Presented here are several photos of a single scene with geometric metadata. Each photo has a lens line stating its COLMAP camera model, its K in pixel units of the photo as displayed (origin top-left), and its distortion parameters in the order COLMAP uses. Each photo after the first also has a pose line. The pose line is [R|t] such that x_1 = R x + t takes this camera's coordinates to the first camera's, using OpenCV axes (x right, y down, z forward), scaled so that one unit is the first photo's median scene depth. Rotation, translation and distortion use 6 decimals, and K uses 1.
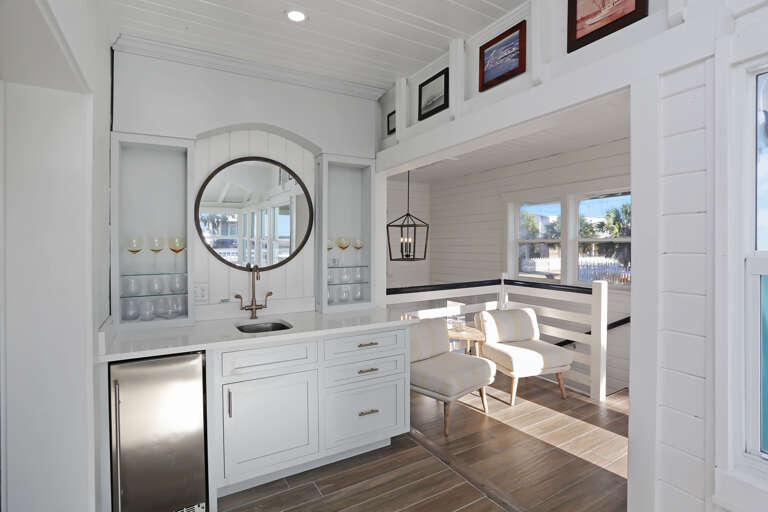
lens RADIAL K [[379.7, 0, 383.8], [0, 379.7, 240.0], [0, 0, 1]] dist [0.000447, 0.000365]
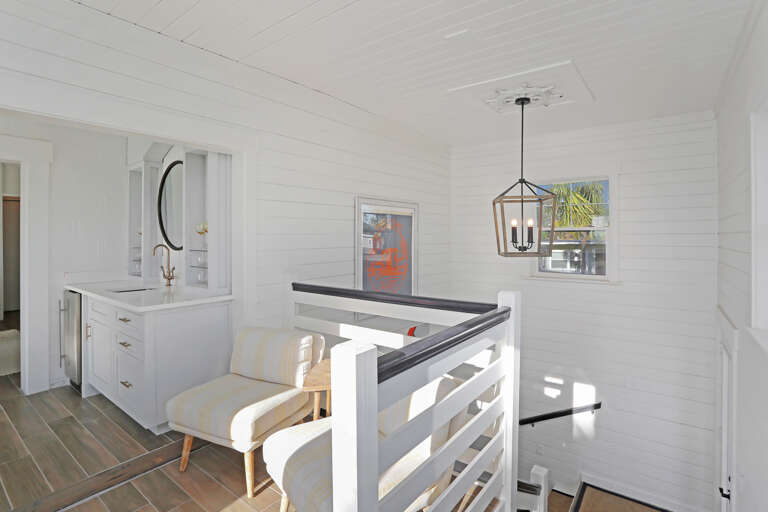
lens RADIAL K [[379.7, 0, 383.8], [0, 379.7, 240.0], [0, 0, 1]] dist [0.000447, 0.000365]
pose [[0.385726, -0.001020, -0.922613, 0.540903], [0.005876, 0.999982, 0.001352, 0.025918], [0.922595, -0.005943, 0.385725, 0.561283]]
